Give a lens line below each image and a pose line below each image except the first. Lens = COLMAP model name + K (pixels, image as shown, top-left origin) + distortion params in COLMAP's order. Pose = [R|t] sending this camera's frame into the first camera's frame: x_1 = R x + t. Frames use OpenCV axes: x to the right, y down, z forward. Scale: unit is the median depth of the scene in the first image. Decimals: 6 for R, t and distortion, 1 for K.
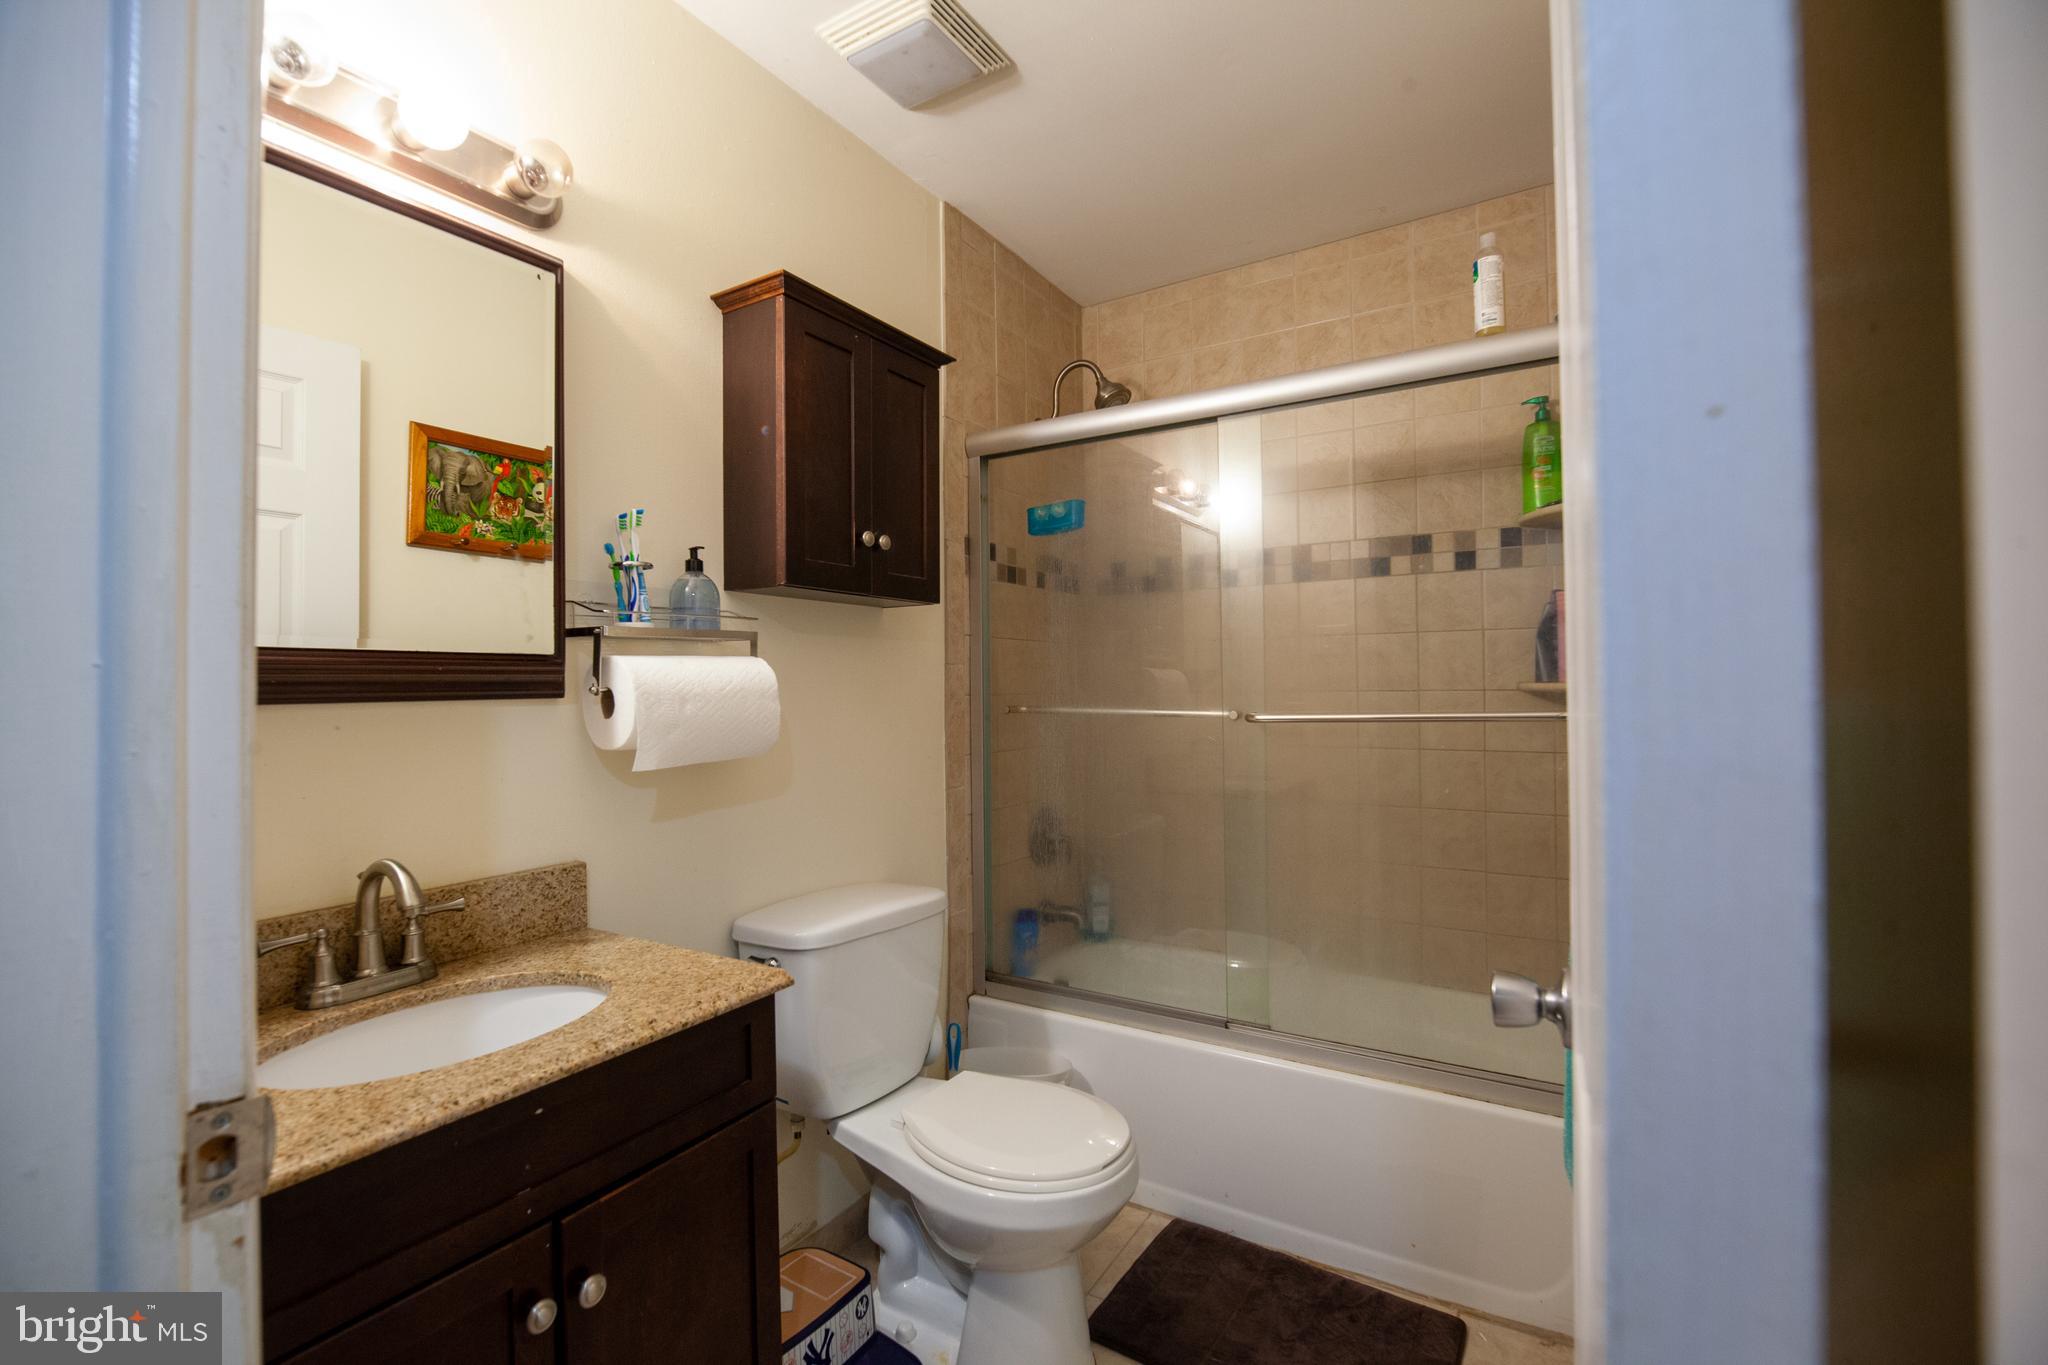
lens RADIAL K [[891.7, 0, 1023.4], [0, 891.7, 673.9], [0, 0, 1]] dist [-0.009168, -0.001276]
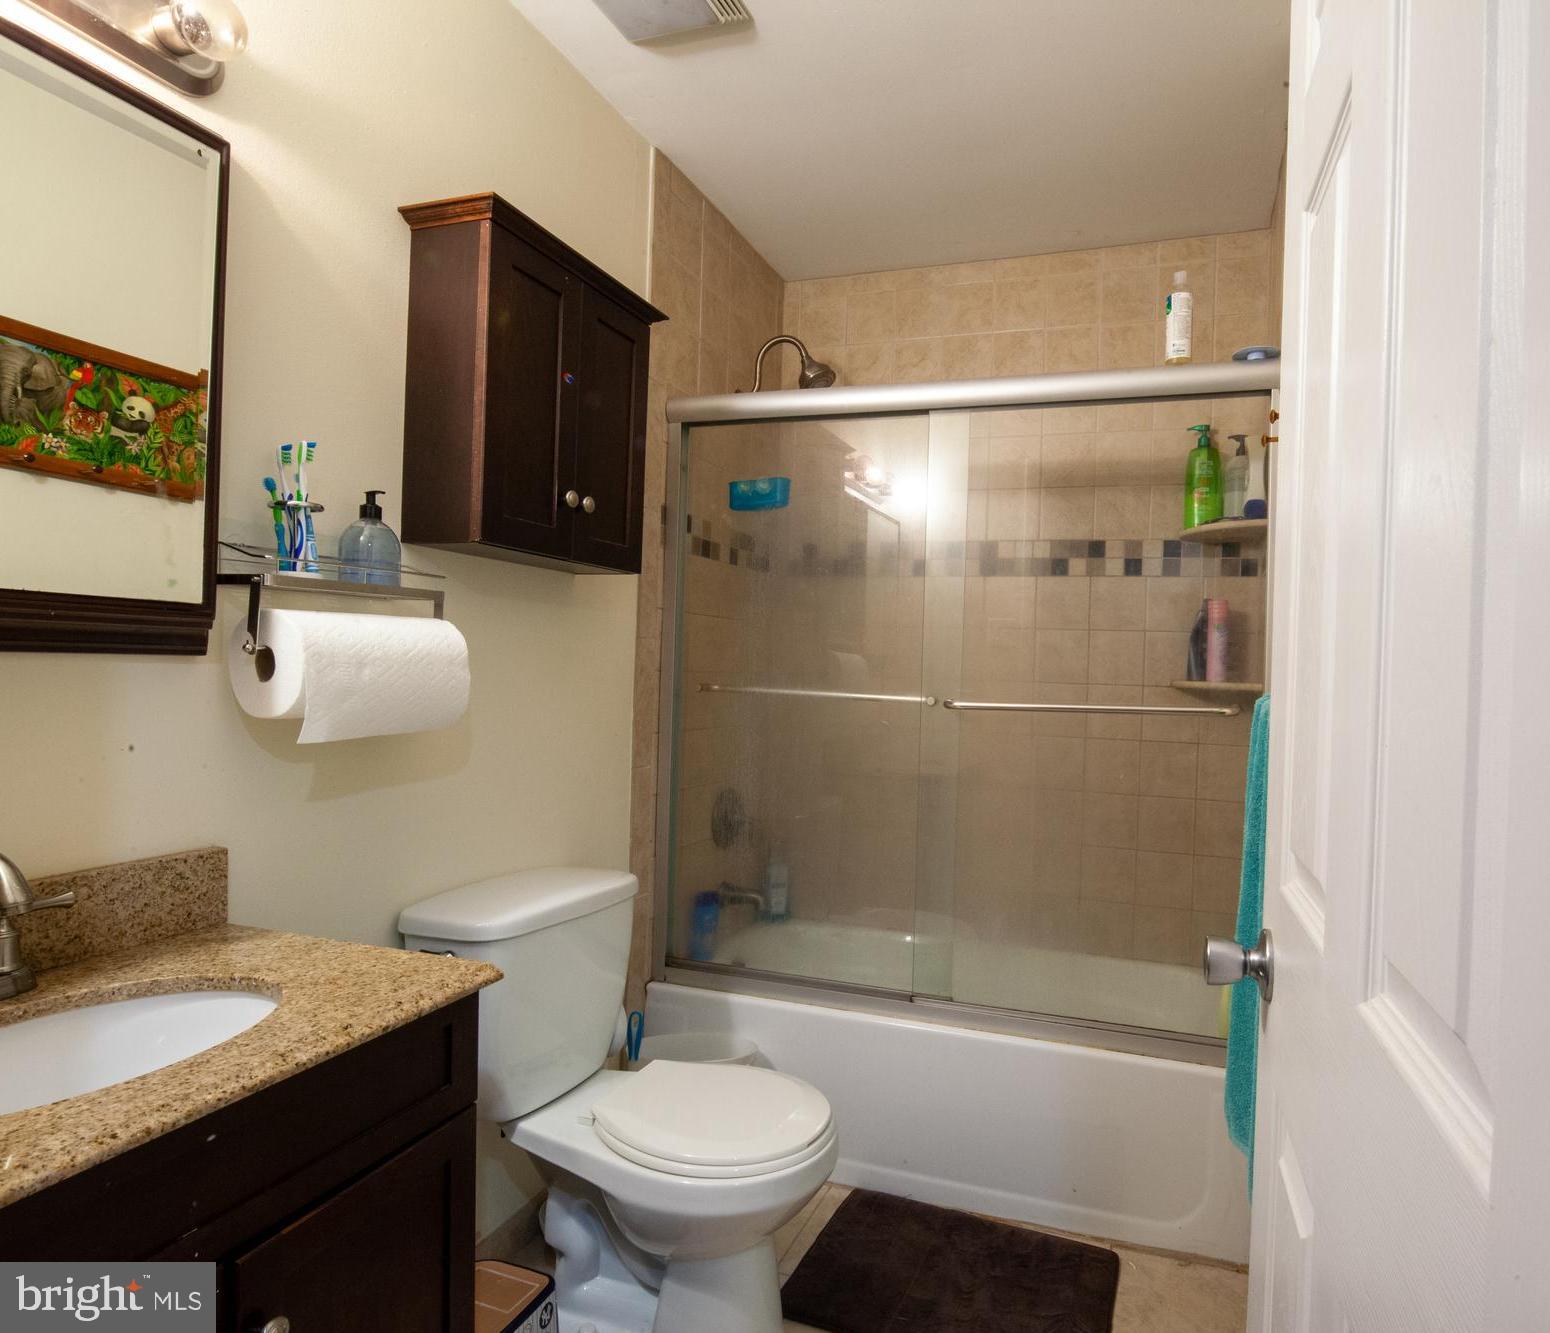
lens RADIAL K [[892.6, 0, 894.9], [0, 892.6, 674.0], [0, 0, 1]] dist [-0.009543, -0.002159]
pose [[0.966136, 0.040380, 0.254853, -0.081856], [-0.045575, 0.998856, 0.014511, 0.002108], [-0.253975, -0.025634, 0.966871, 0.011439]]
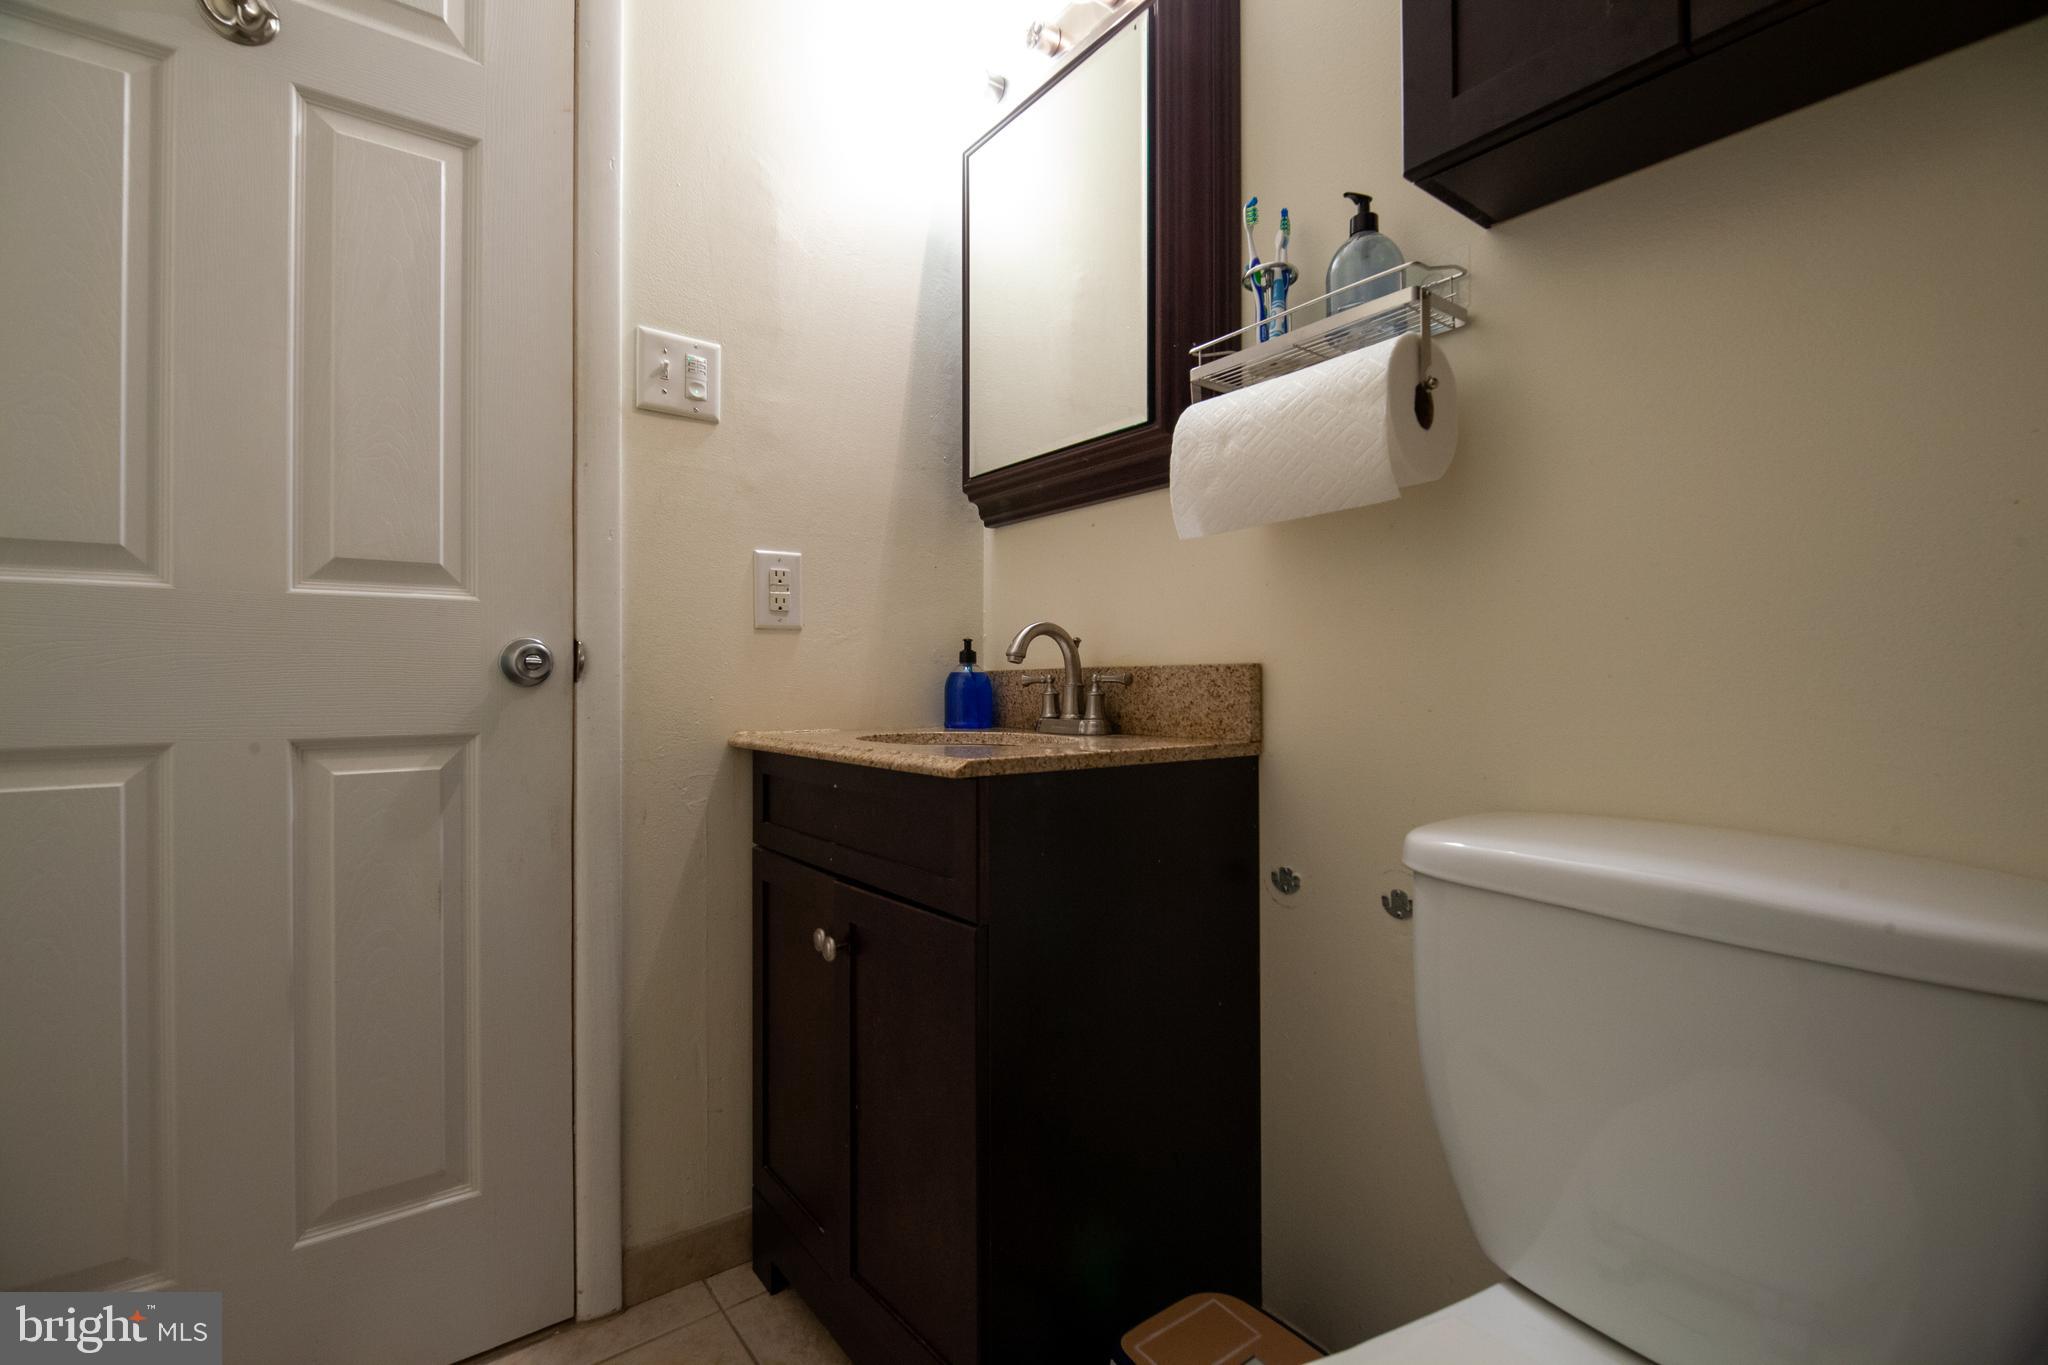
lens RADIAL K [[891.7, 0, 1023.4], [0, 891.7, 673.9], [0, 0, 1]] dist [-0.009168, -0.001276]
pose [[-0.354018, 0.005893, -0.935220, 0.306765], [0.017570, 0.999846, -0.000351, 0.189643], [0.935074, -0.016557, -0.354067, 0.951858]]
